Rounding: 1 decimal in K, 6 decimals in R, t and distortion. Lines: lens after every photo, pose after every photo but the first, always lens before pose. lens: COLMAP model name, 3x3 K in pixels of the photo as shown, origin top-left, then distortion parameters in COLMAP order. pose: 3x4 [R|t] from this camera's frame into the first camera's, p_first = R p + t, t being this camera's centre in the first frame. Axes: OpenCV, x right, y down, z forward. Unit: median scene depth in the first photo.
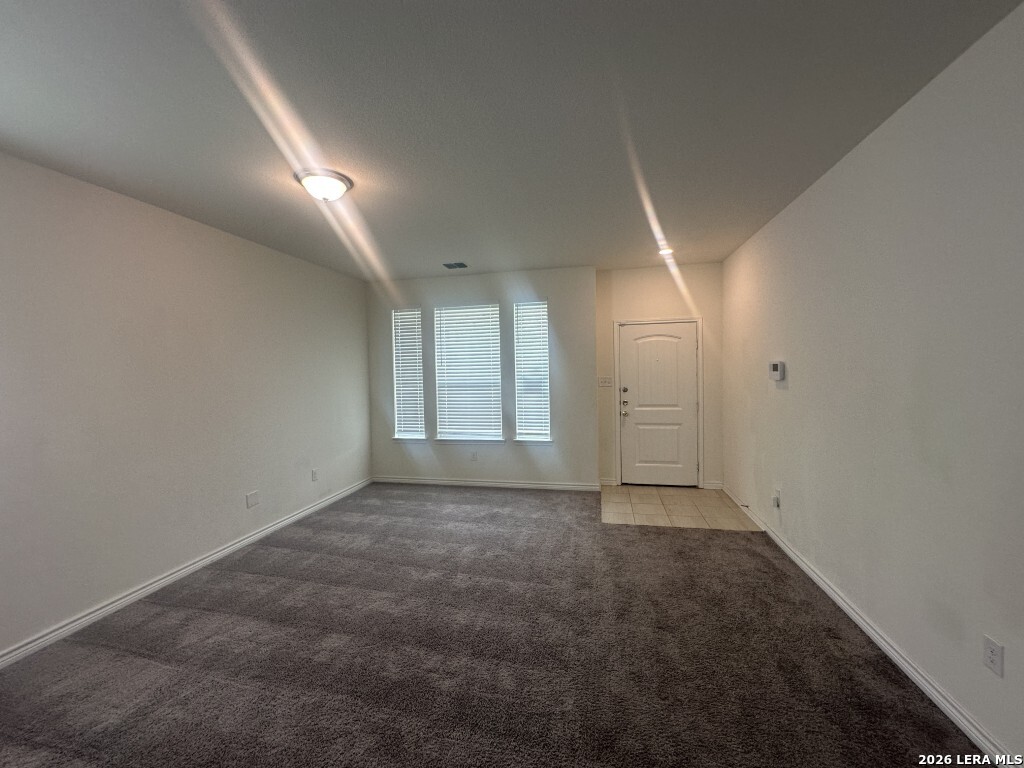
lens RADIAL K [[412.0, 0, 512.0], [0, 412.0, 384.0], [0, 0, 1]] dist [-0.001884, 0.000354]
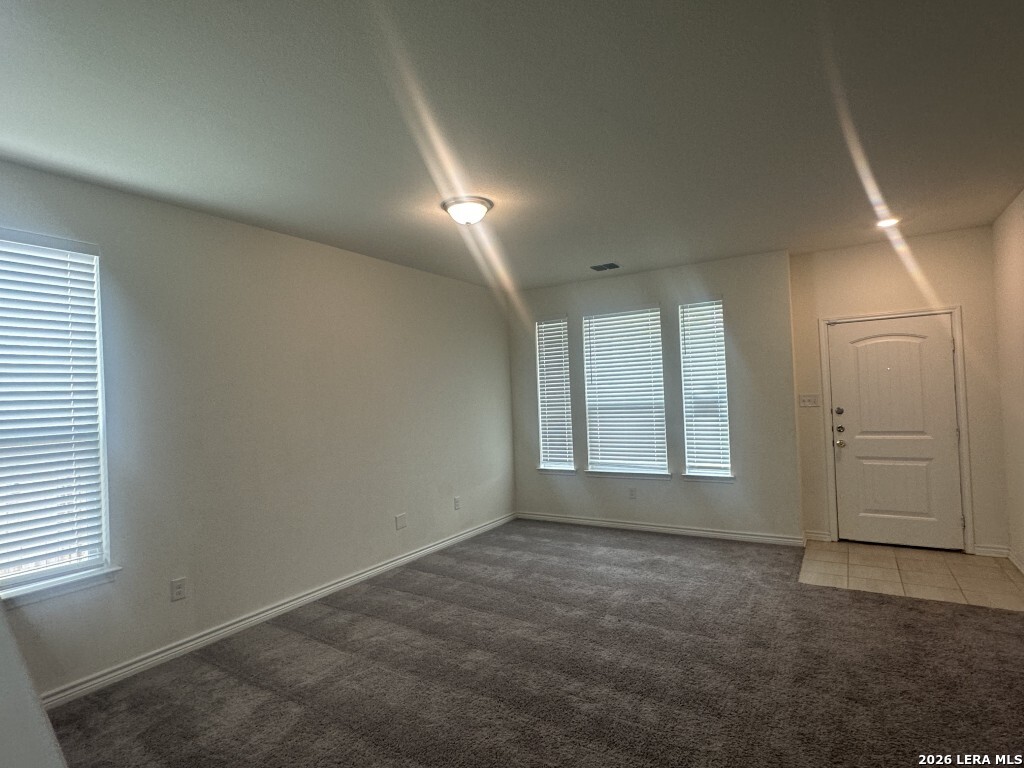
lens RADIAL K [[508.7, 0, 512.0], [0, 508.7, 384.0], [0, 0, 1]] dist [-0.001016, 0.000033]
pose [[0.944495, -0.022778, -0.327735, 0.038711], [0.007524, 0.998832, -0.047739, 0.009703], [0.328439, 0.042623, 0.943563, -0.099762]]
